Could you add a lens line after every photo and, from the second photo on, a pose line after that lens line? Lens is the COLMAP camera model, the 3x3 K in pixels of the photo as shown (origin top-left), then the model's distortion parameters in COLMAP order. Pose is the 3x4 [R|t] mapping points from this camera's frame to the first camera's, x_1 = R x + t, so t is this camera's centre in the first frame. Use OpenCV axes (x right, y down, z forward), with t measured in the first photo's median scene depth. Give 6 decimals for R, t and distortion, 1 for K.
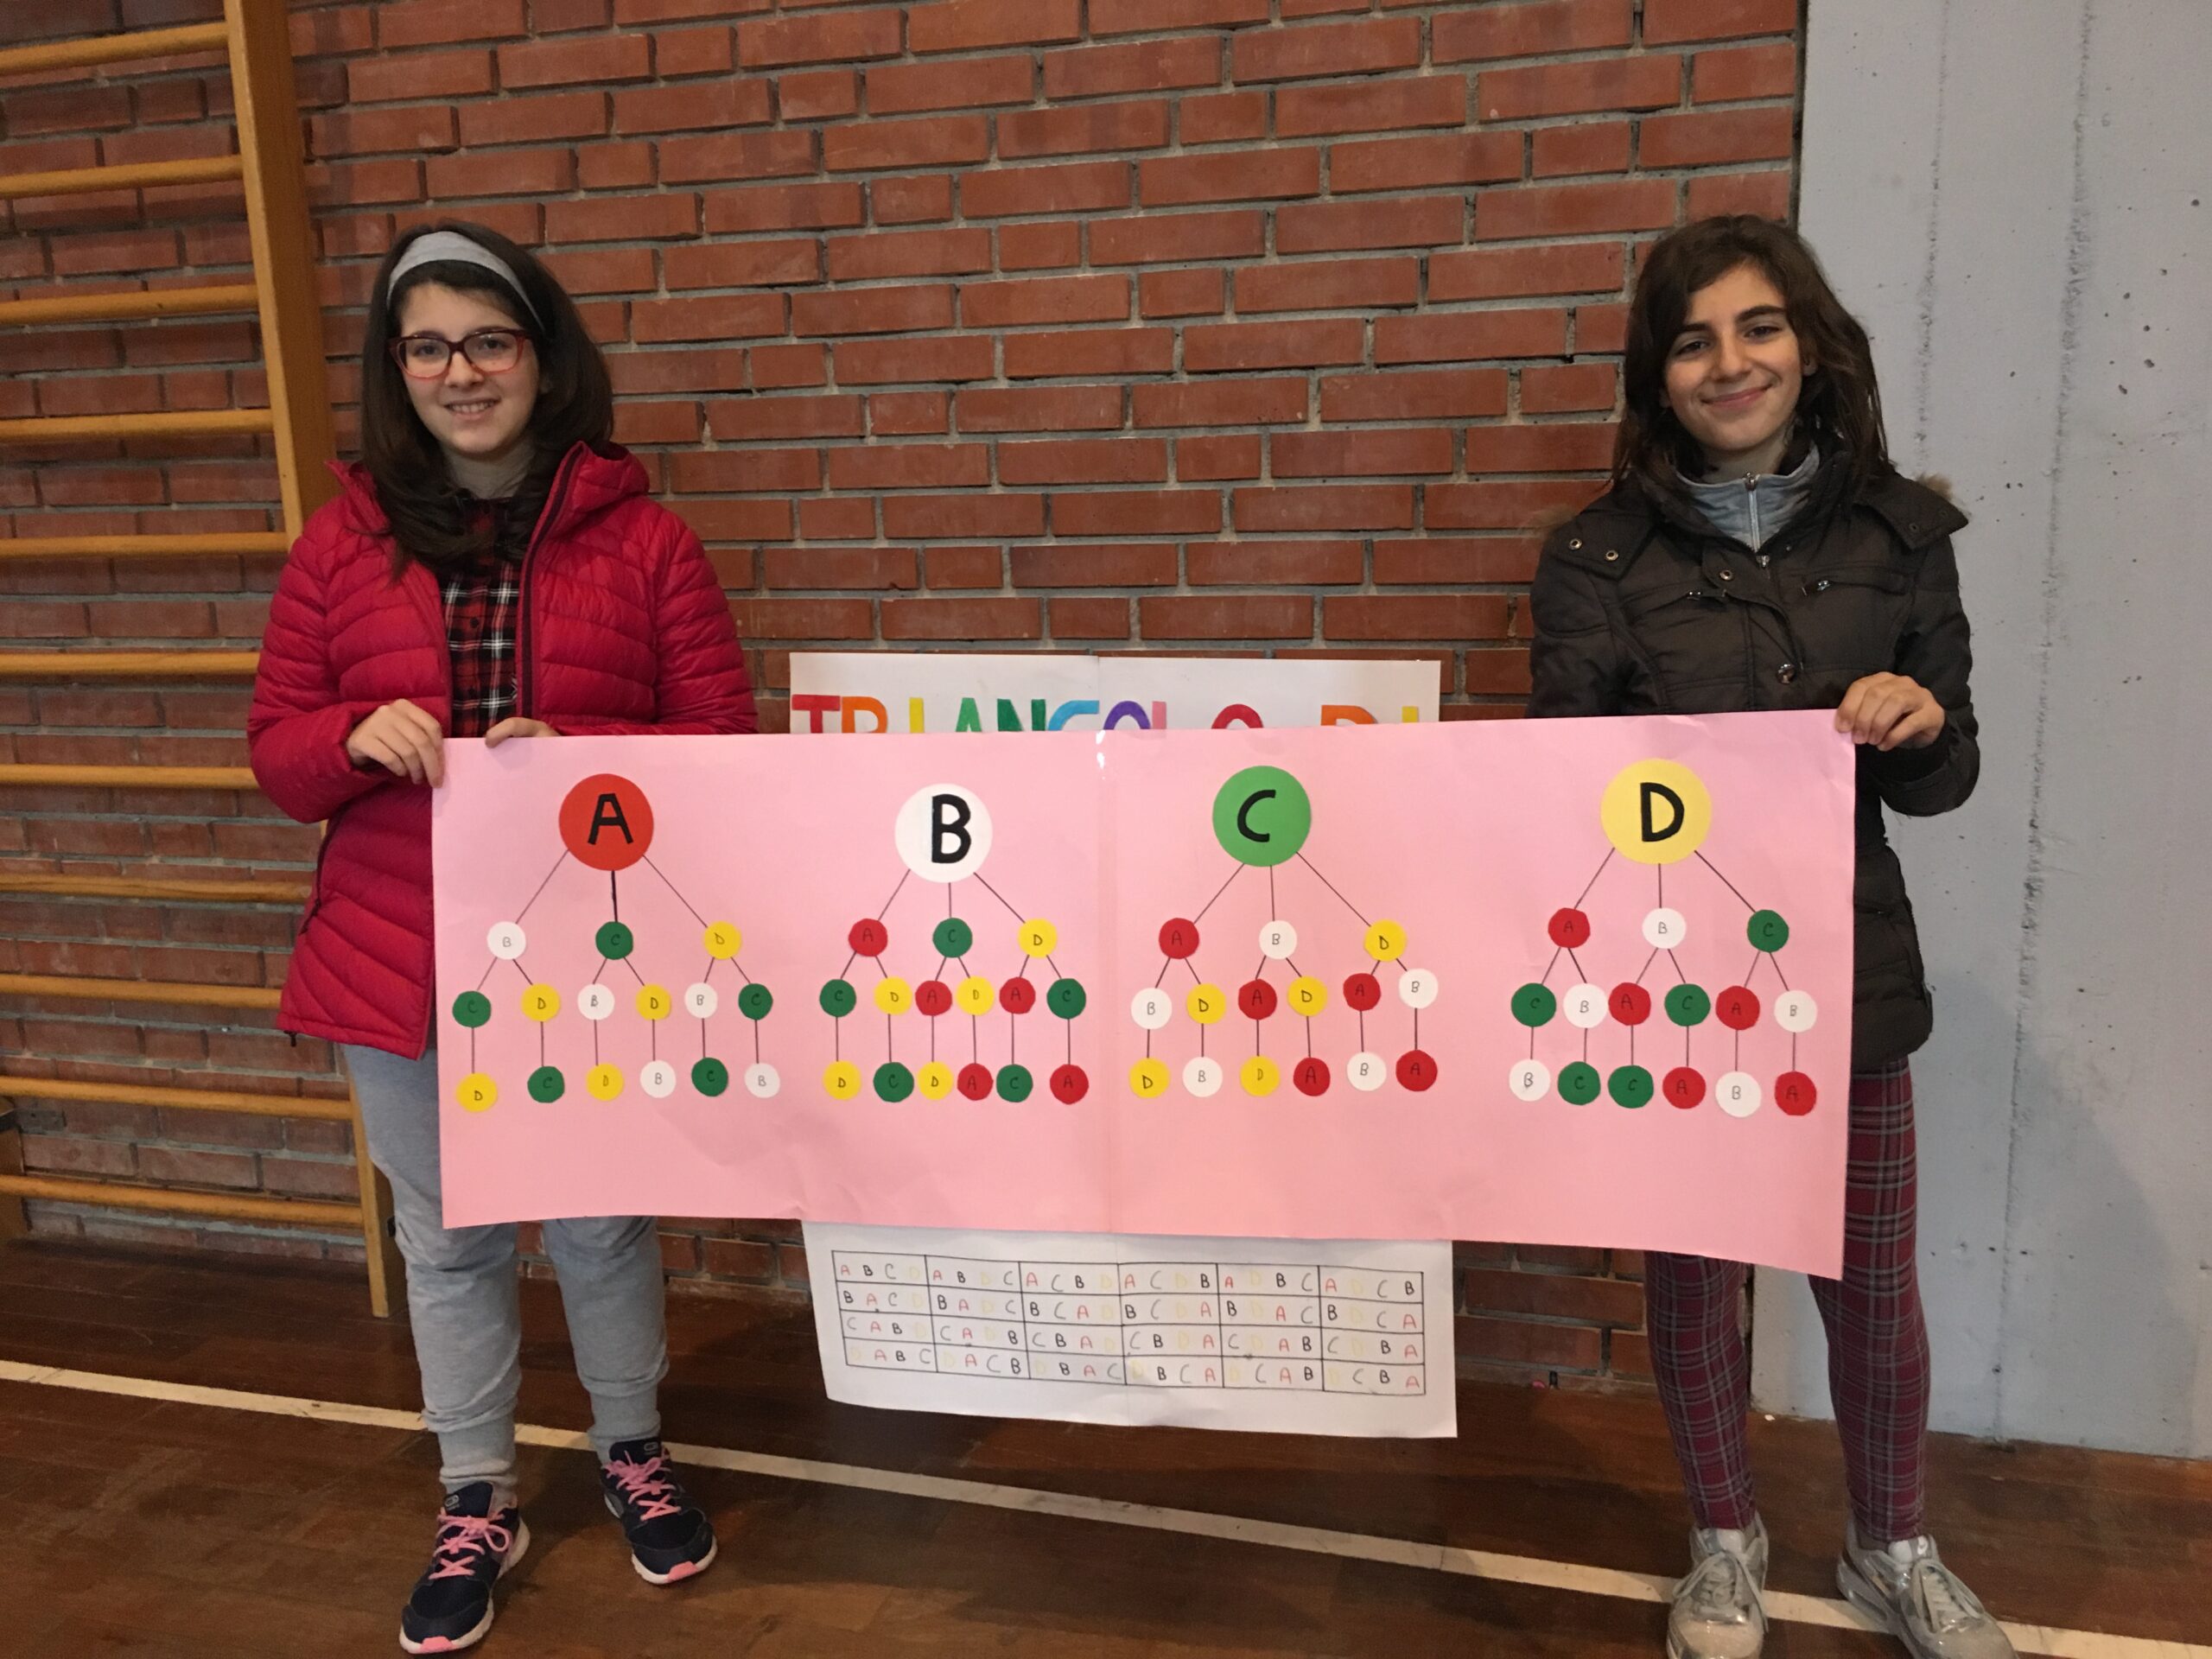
lens RADIAL K [[1919.7, 0, 1103.0], [0, 1919.7, 841.8], [0, 0, 1]] dist [0.073186, -0.094904]
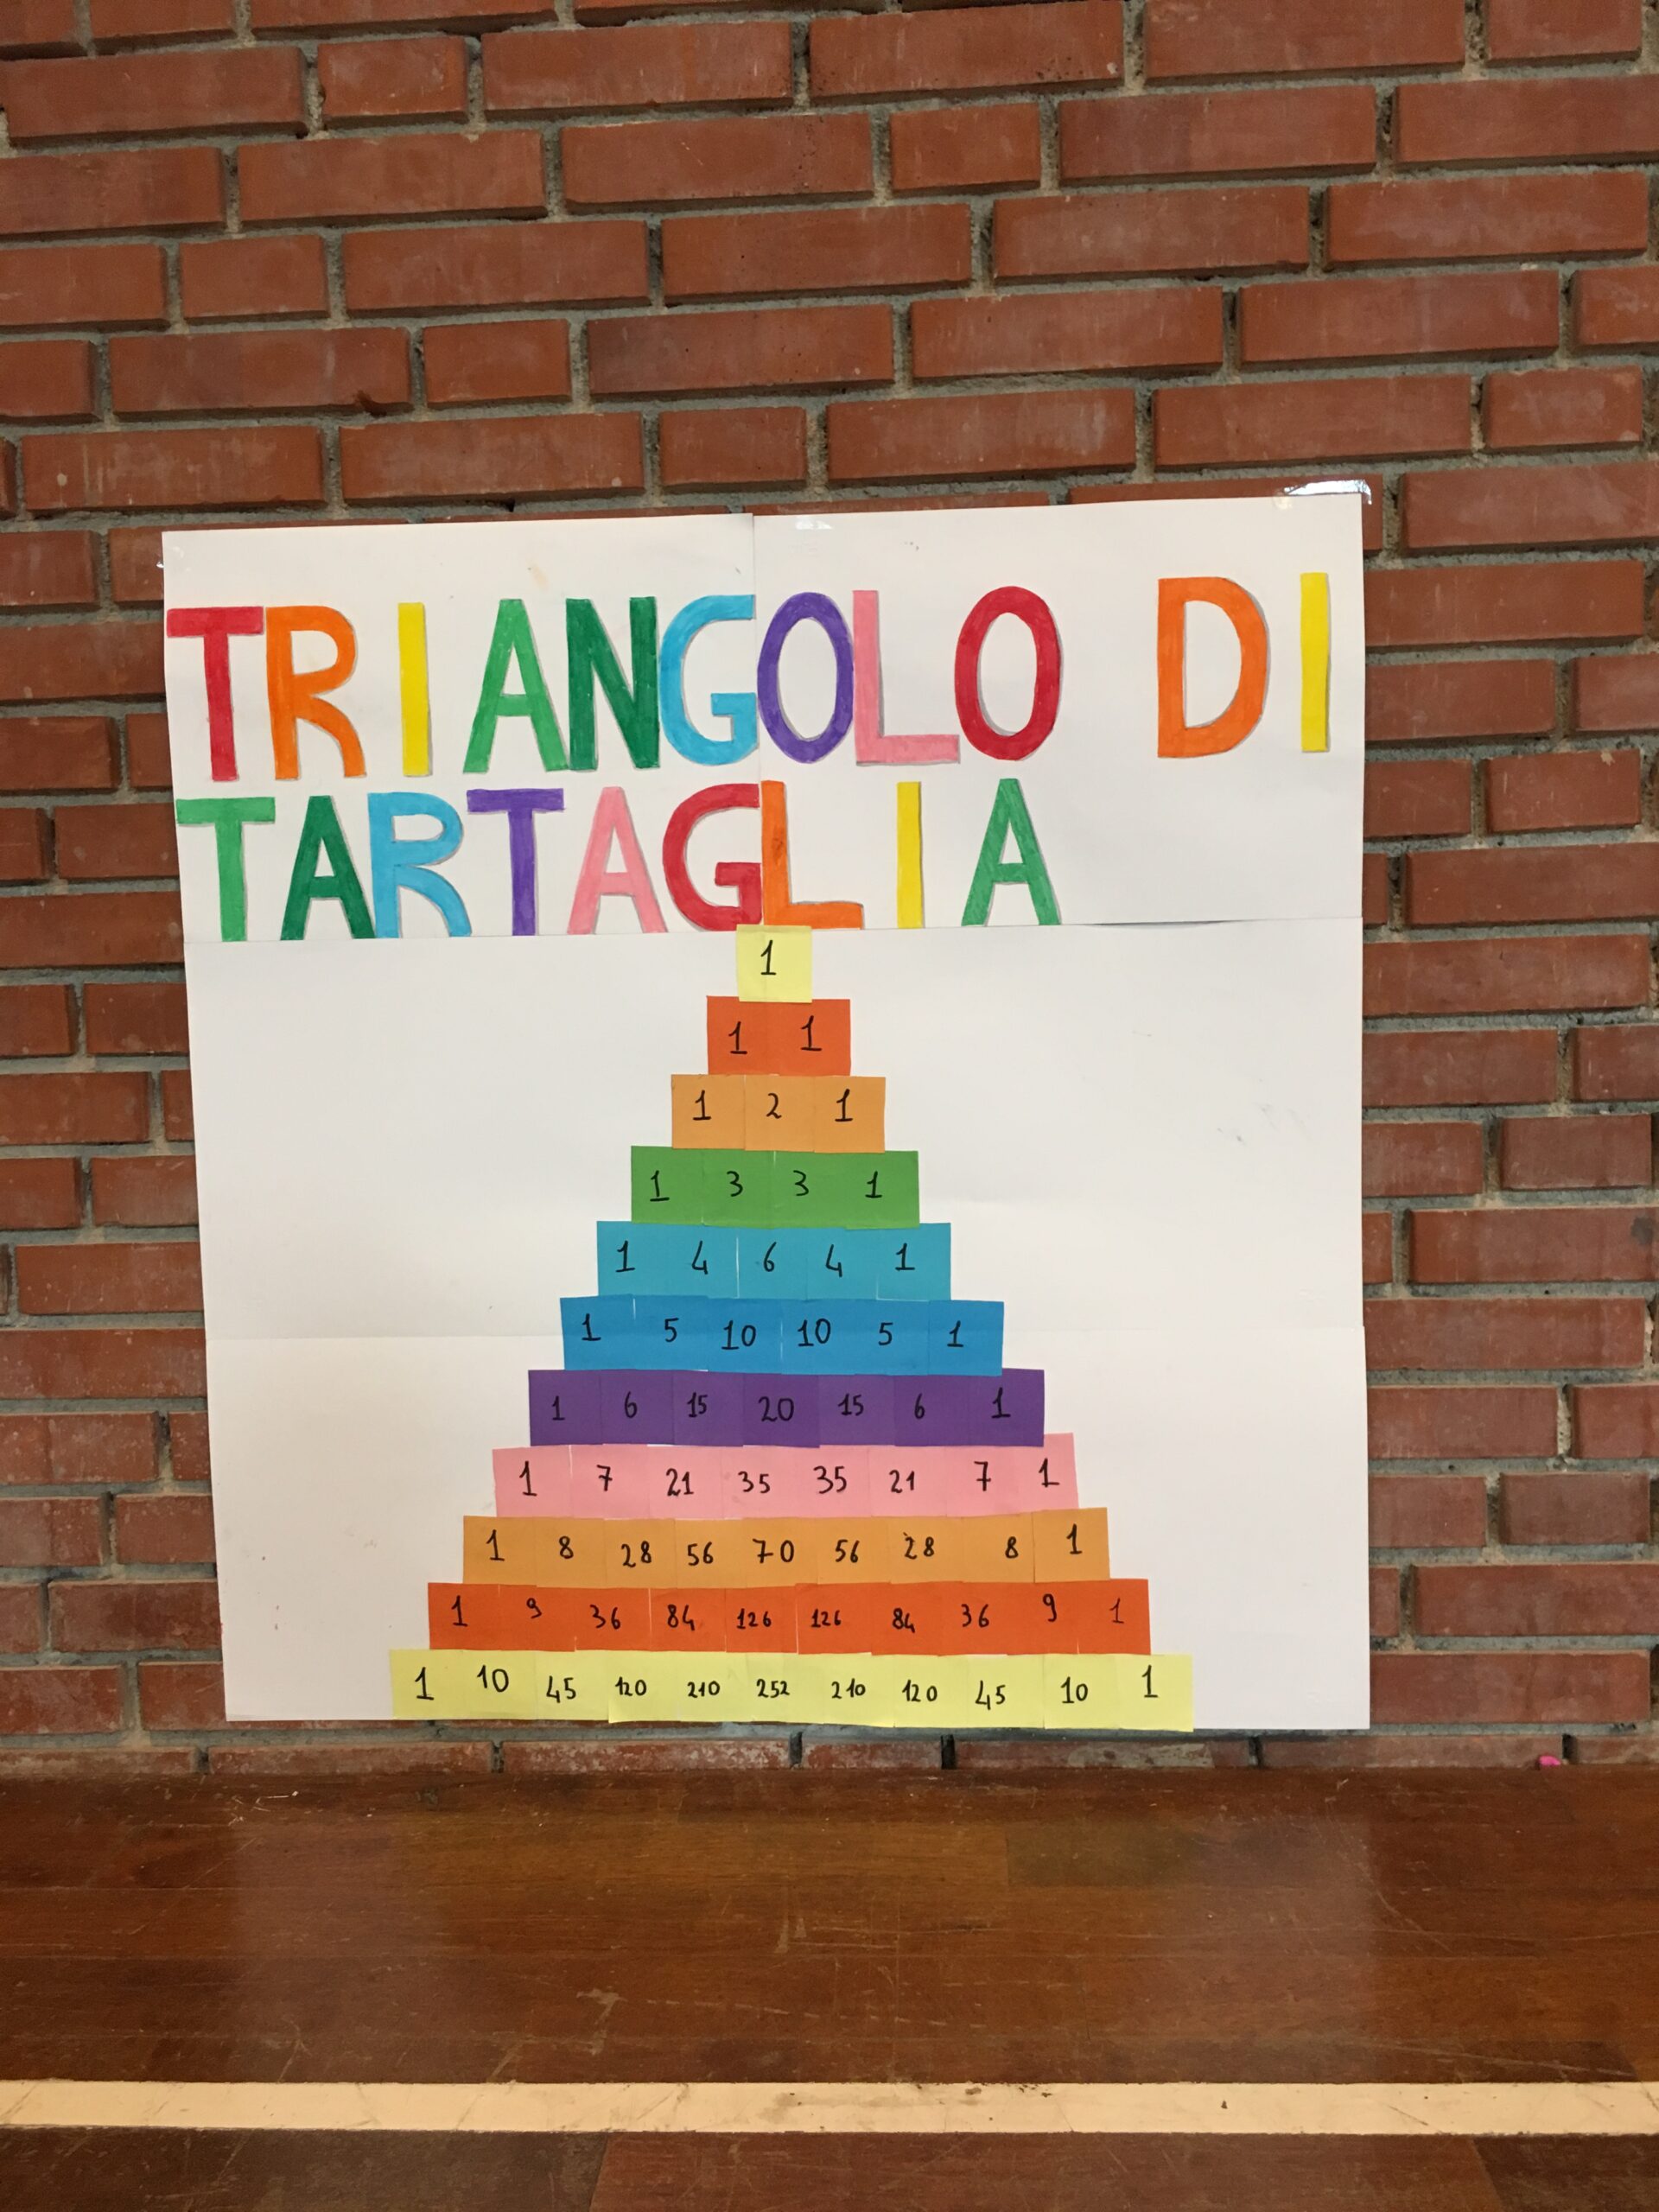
lens RADIAL K [[1919.7, 0, 832.7], [0, 1919.7, 1092.7], [0, 0, 1]] dist [0.073186, -0.094904]
pose [[0.970498, -0.024445, 0.239867, -0.118821], [0.053175, 0.992052, -0.114042, 0.136943], [-0.235173, 0.123433, 0.964084, 0.464734]]
